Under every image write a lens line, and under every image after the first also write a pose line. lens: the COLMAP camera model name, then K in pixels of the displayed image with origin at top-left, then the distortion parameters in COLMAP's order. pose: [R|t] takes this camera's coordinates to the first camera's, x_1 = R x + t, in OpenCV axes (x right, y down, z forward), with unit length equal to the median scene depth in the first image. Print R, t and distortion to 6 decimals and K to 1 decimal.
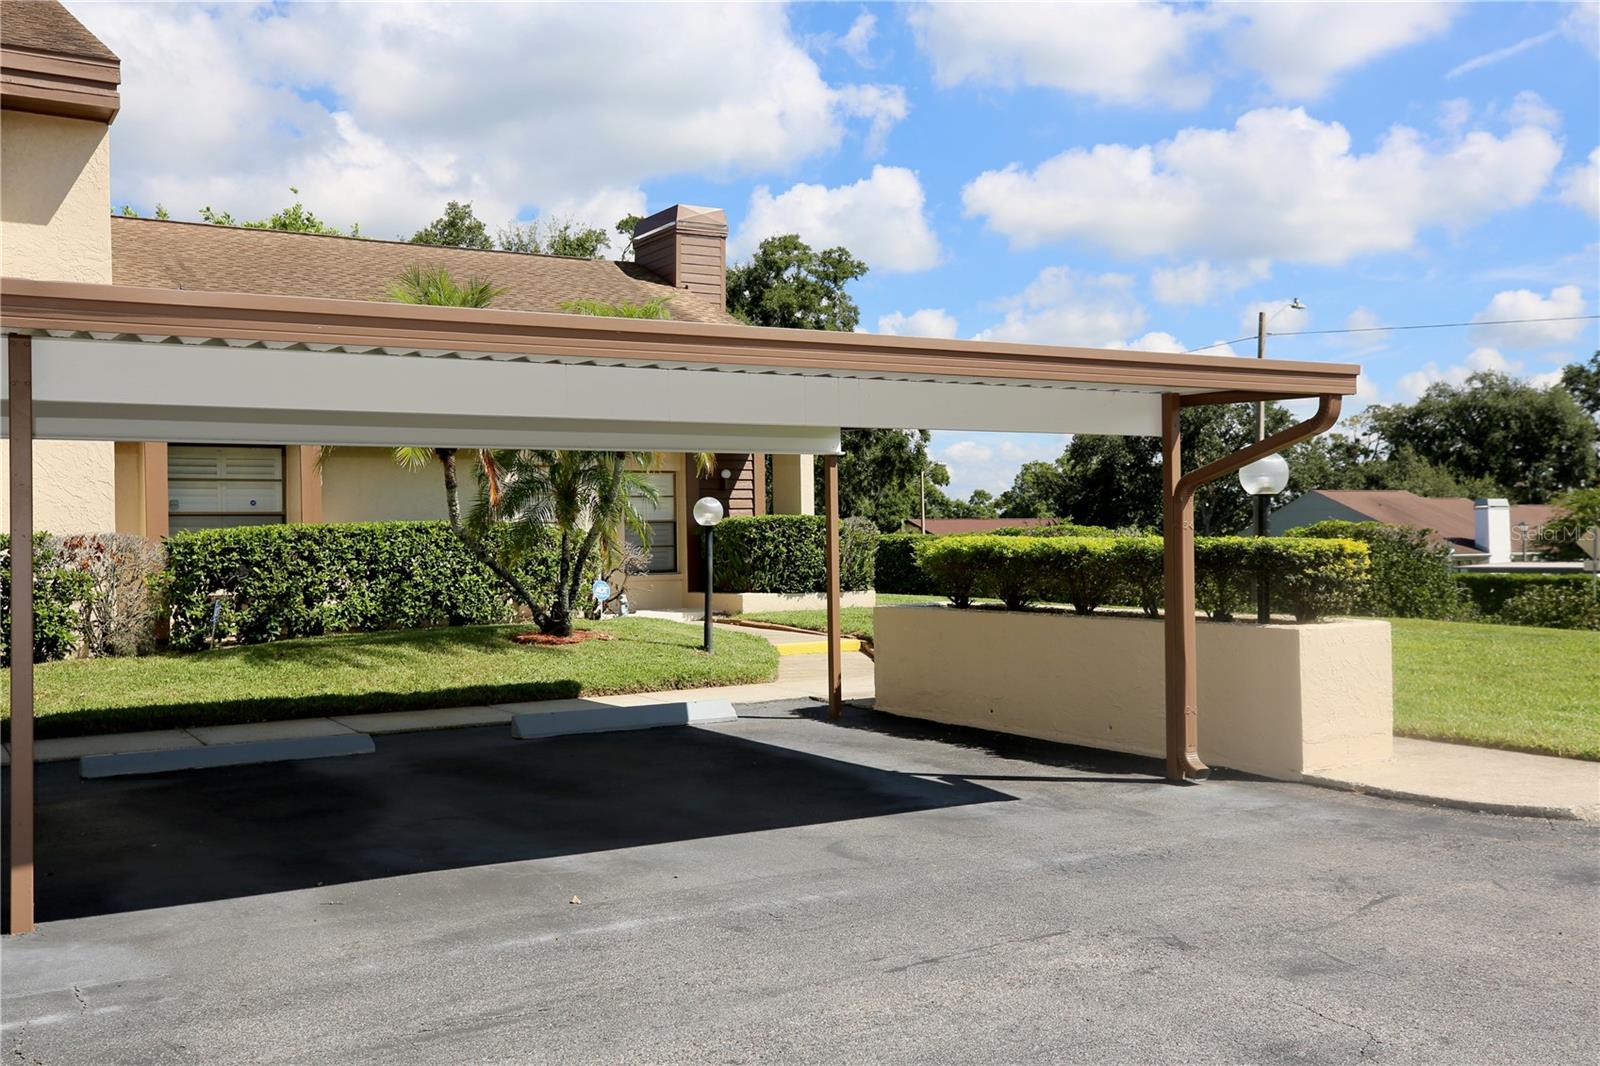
lens RADIAL K [[1529.0, 0, 795.8], [0, 1529.0, 465.2], [0, 0, 1]] dist [0.040456, 0.020829]
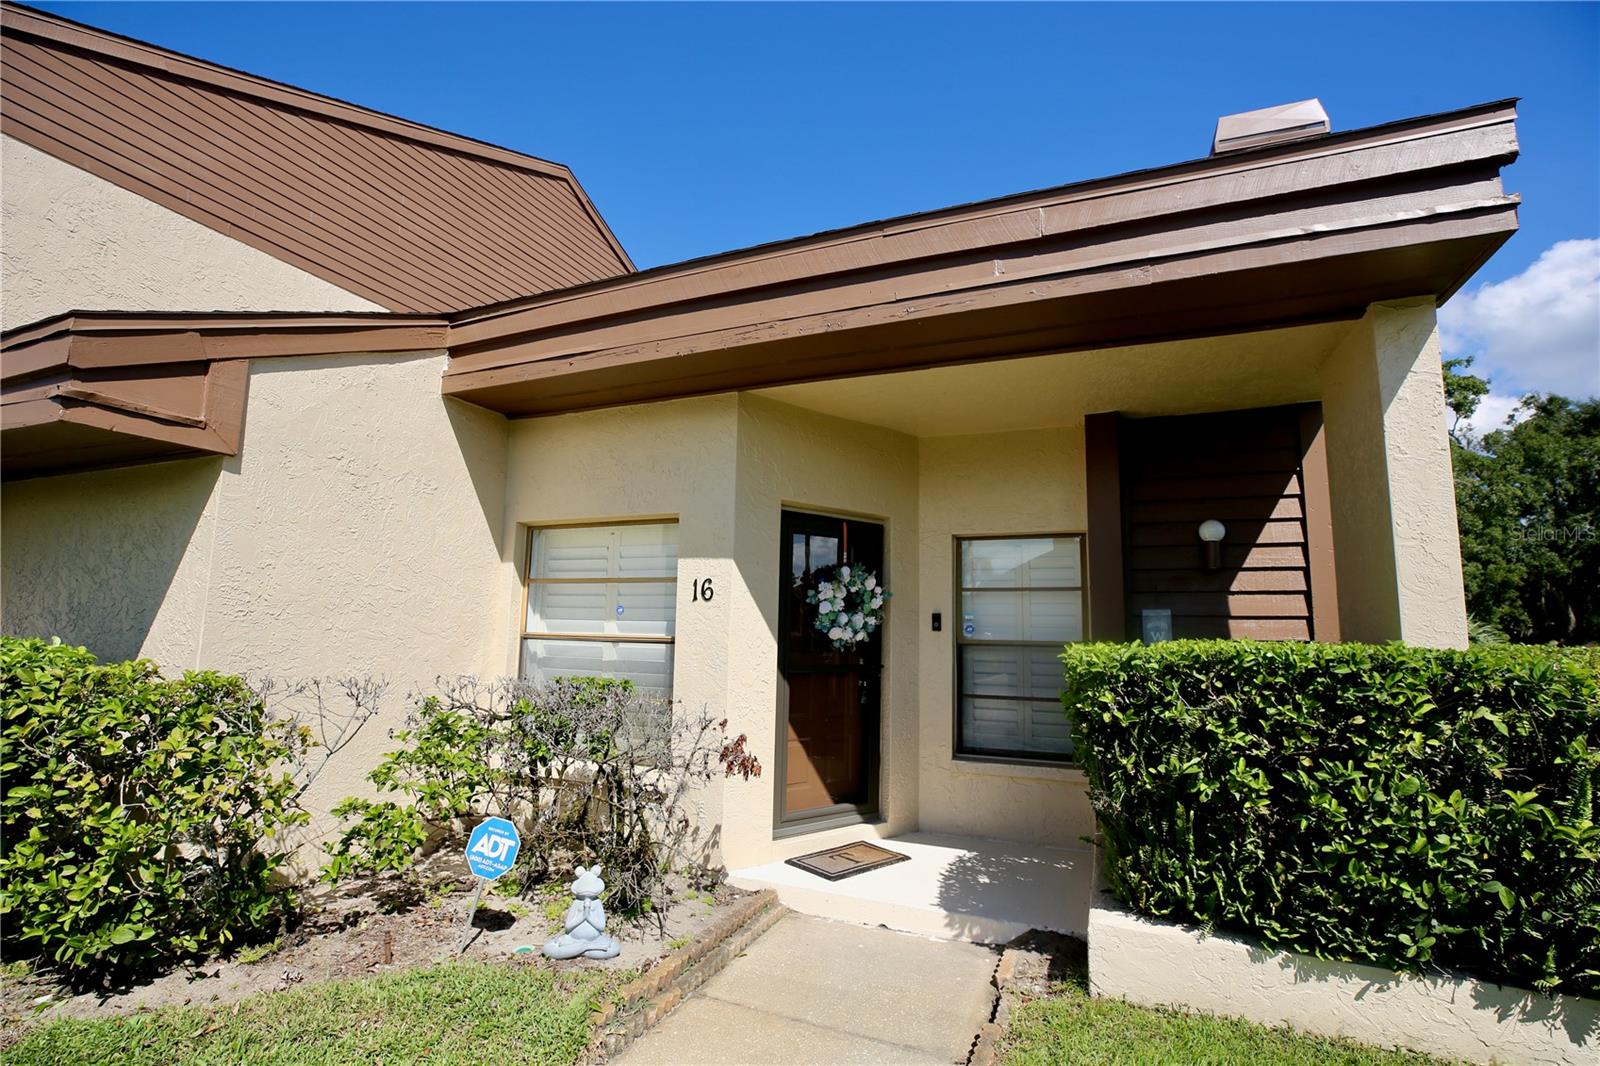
lens RADIAL K [[727.8, 0, 800.0], [0, 727.8, 533.0], [0, 0, 1]] dist [-0.050501, 0.016317]
pose [[0.598377, -0.083473, -0.796854, 0.043952], [0.013382, 0.995461, -0.094229, 0.024432], [0.801103, 0.045721, 0.596778, 0.868320]]
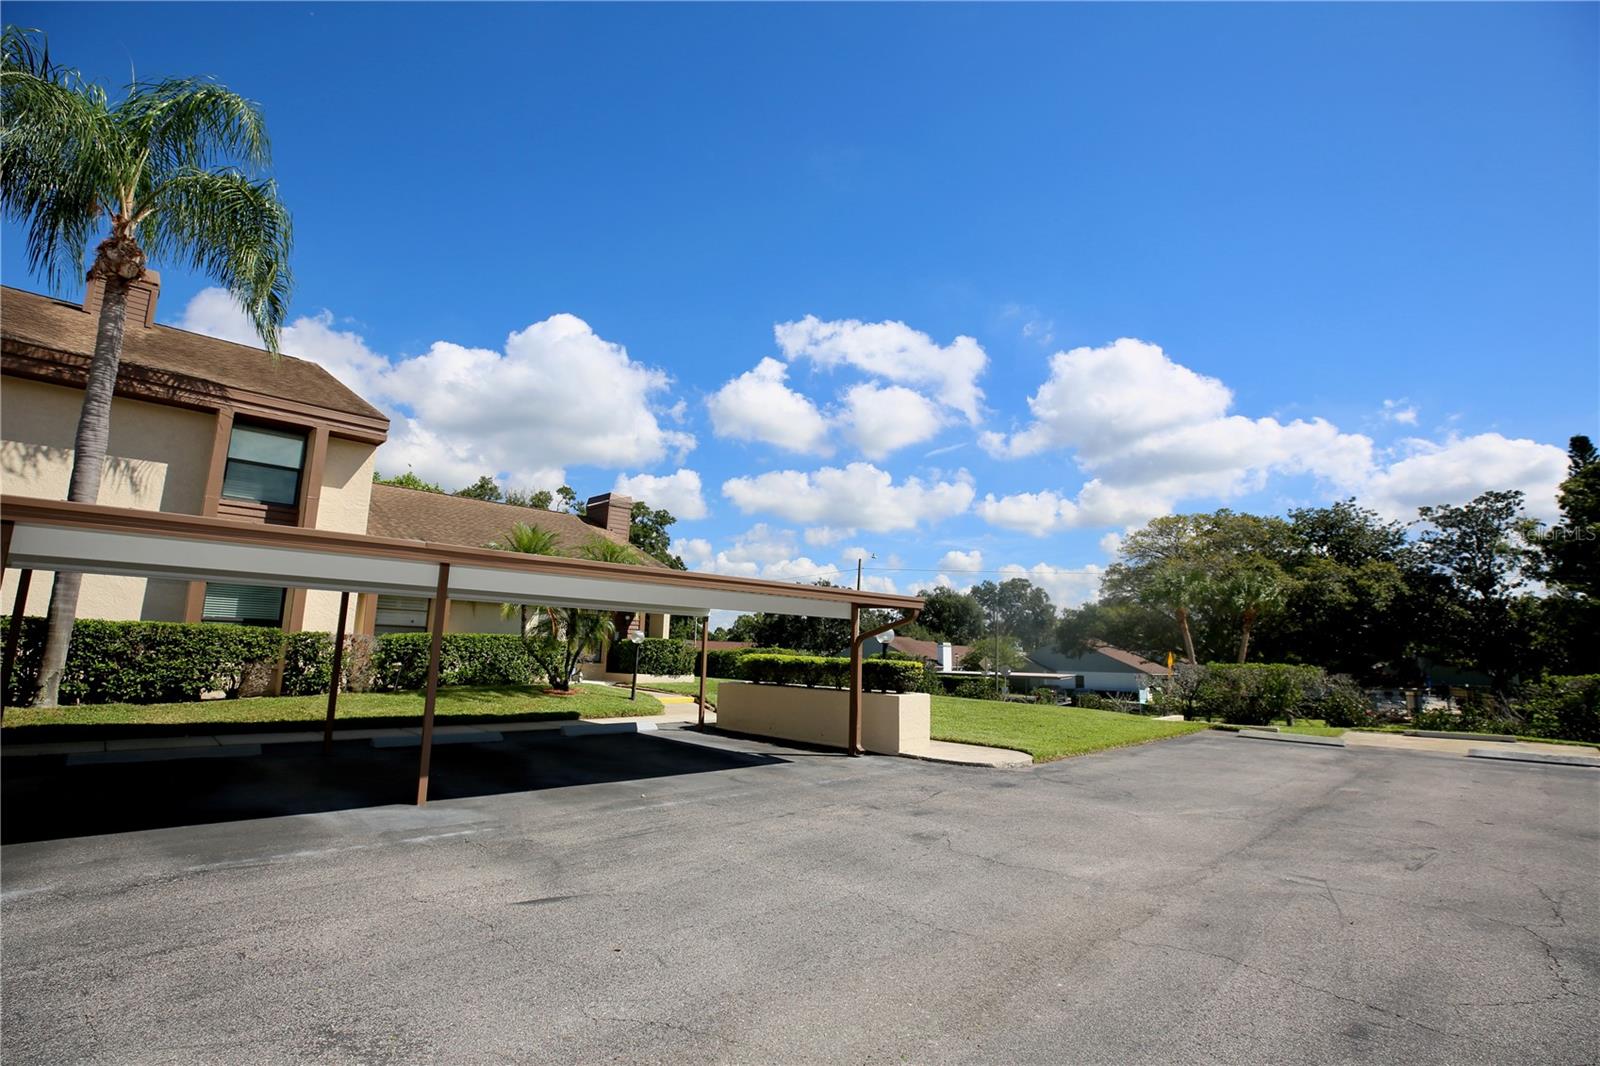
lens RADIAL K [[767.6, 0, 805.8], [0, 767.6, 545.8], [0, 0, 1]] dist [-0.048885, 0.017642]
pose [[0.966094, 0.075614, 0.246869, -0.080817], [-0.054003, 0.994184, -0.093176, -0.008285], [-0.252478, 0.076685, 0.964559, -0.110464]]
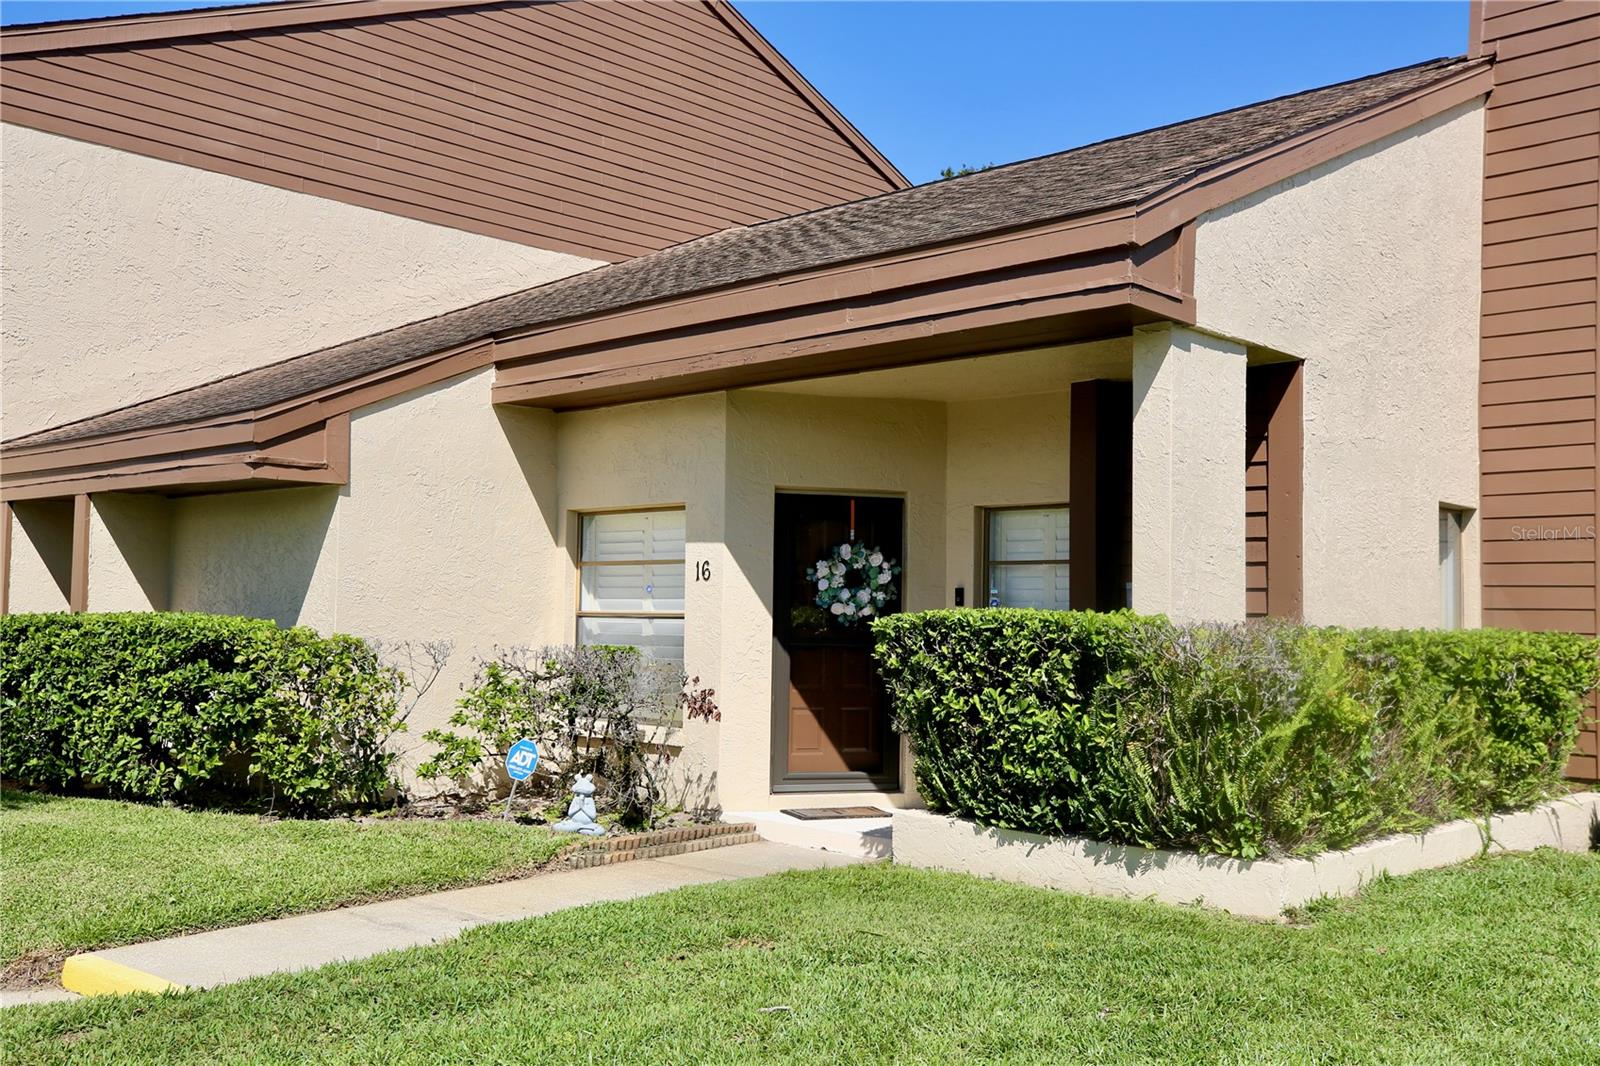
lens RADIAL K [[1512.7, 0, 795.9], [0, 1512.7, 535.0], [0, 0, 1]] dist [0.032717, 0.040424]
pose [[0.274638, -0.035258, -0.960901, 0.328798], [0.031784, 0.999114, -0.027576, 0.023576], [0.961022, -0.022967, 0.275516, 0.864997]]
